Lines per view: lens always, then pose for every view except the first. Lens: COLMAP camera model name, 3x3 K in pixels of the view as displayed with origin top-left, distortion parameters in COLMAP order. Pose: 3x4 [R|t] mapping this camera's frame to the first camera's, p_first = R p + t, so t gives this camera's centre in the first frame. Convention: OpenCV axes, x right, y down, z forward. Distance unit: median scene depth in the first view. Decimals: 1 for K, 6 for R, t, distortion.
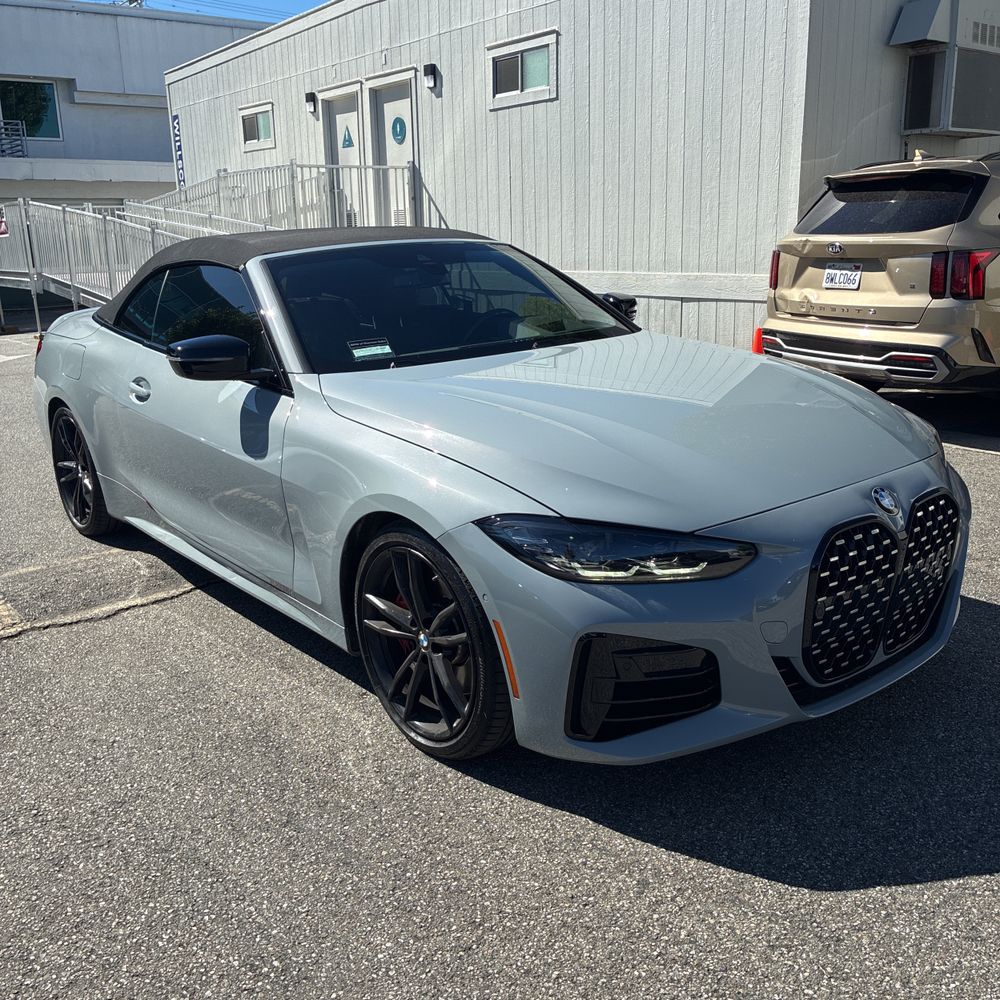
lens RADIAL K [[1023.5, 0, 501.2], [0, 1023.5, 495.8], [0, 0, 1]] dist [0.024332, 0.000000]
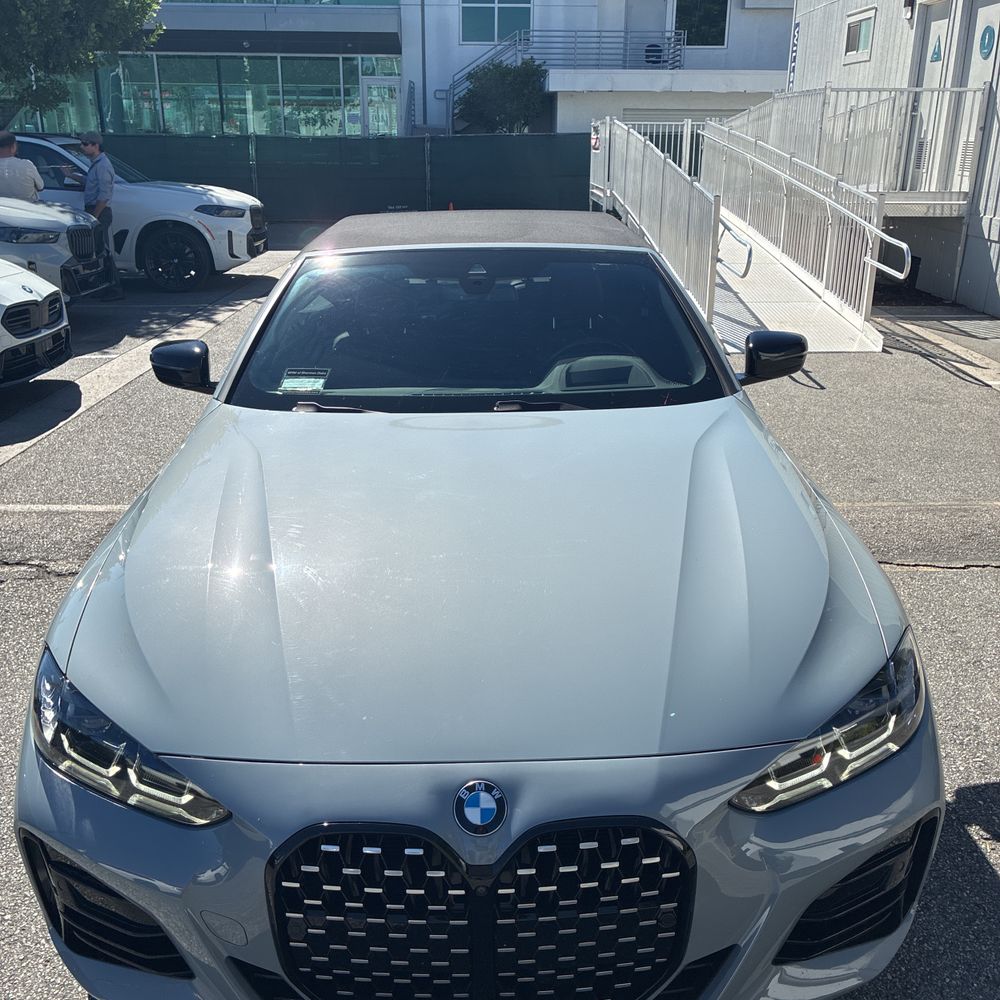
lens RADIAL K [[1023.5, 0, 495.0], [0, 1023.5, 500.8], [0, 0, 1]] dist [0.024332, 0.000000]
pose [[0.789395, 0.235819, -0.566785, 0.131324], [-0.181870, 0.971664, 0.150974, -0.051569], [0.586327, -0.016097, 0.809915, 0.096204]]
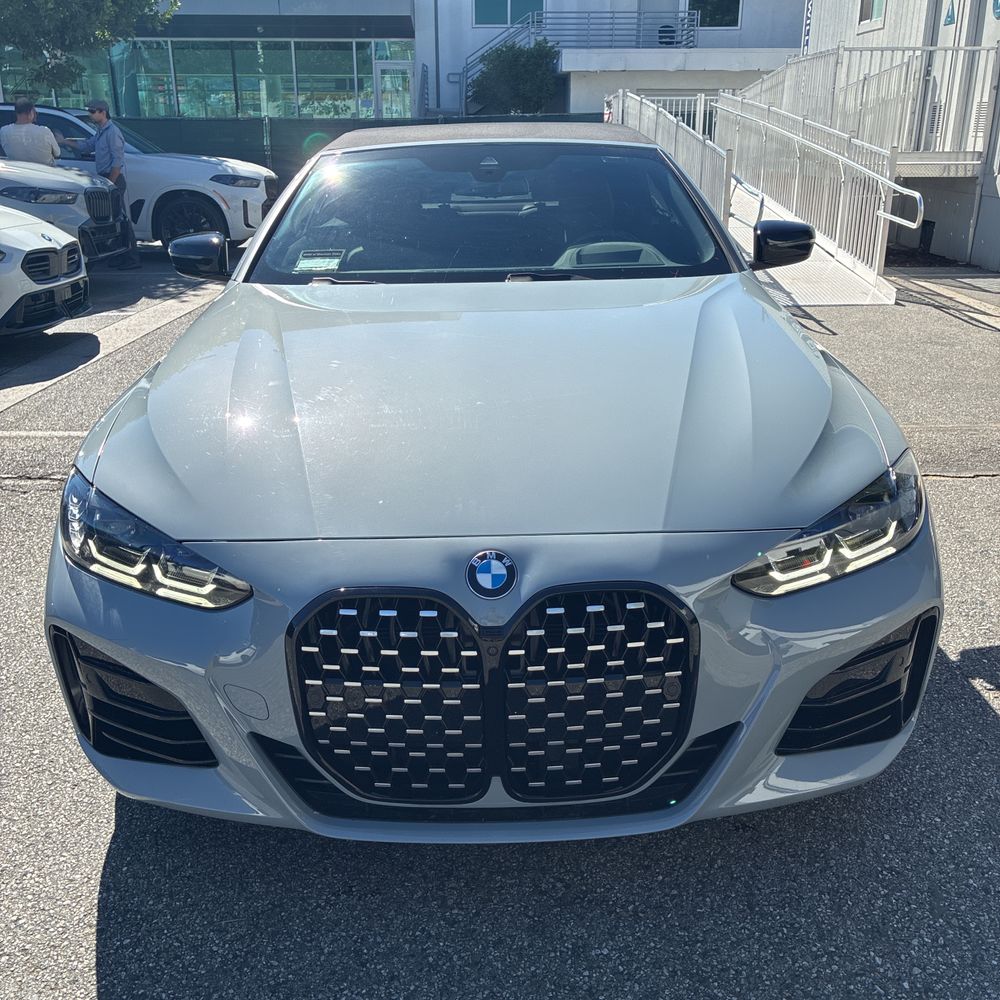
lens RADIAL K [[1023.5, 0, 496.5], [0, 1023.5, 500.3], [0, 0, 1]] dist [0.024332, 0.000000]
pose [[0.782810, 0.234754, -0.576281, 0.140367], [-0.176813, 0.971849, 0.155713, -0.026972], [0.596612, -0.020000, 0.802280, 0.092542]]
